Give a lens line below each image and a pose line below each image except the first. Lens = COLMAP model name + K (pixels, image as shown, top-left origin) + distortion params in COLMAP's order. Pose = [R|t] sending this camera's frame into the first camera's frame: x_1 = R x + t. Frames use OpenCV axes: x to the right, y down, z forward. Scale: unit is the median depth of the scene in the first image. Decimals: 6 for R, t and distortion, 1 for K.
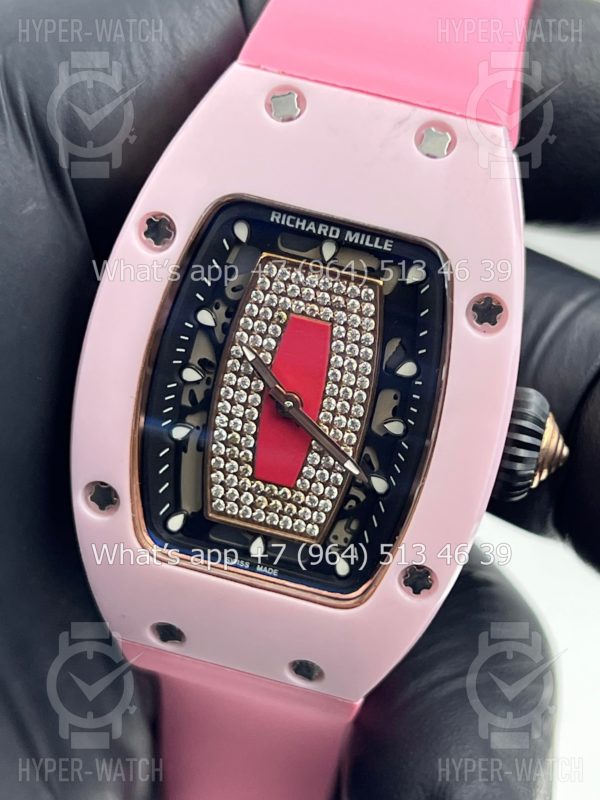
lens RADIAL K [[1763.8, 0, 301.1], [0, 1763.8, 396.2], [0, 0, 1]] dist [0.222253, 0.000000]
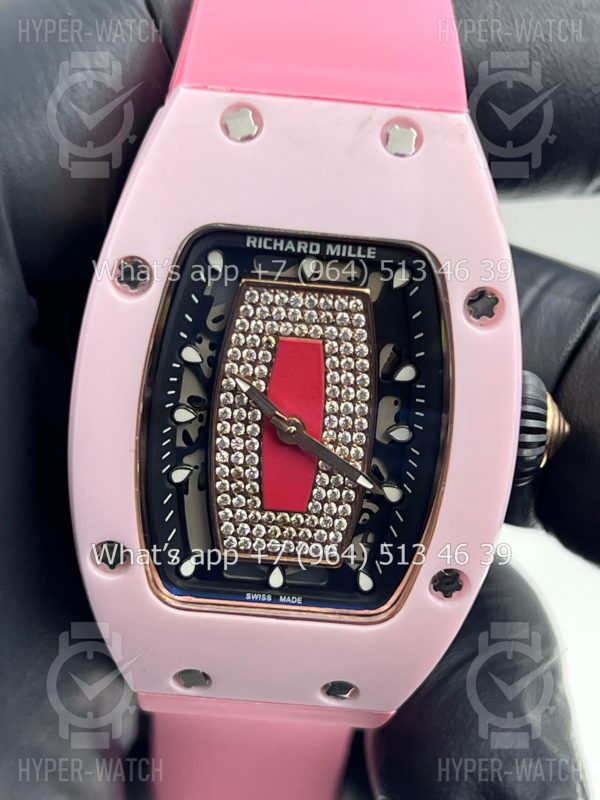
lens RADIAL K [[1763.8, 0, 300.7], [0, 1763.8, 391.0], [0, 0, 1]] dist [0.222253, 0.000000]
pose [[0.978873, -0.164859, 0.120952, -0.114546], [0.159439, 0.985770, 0.053270, -0.066398], [-0.128013, -0.032861, 0.991228, 0.041609]]
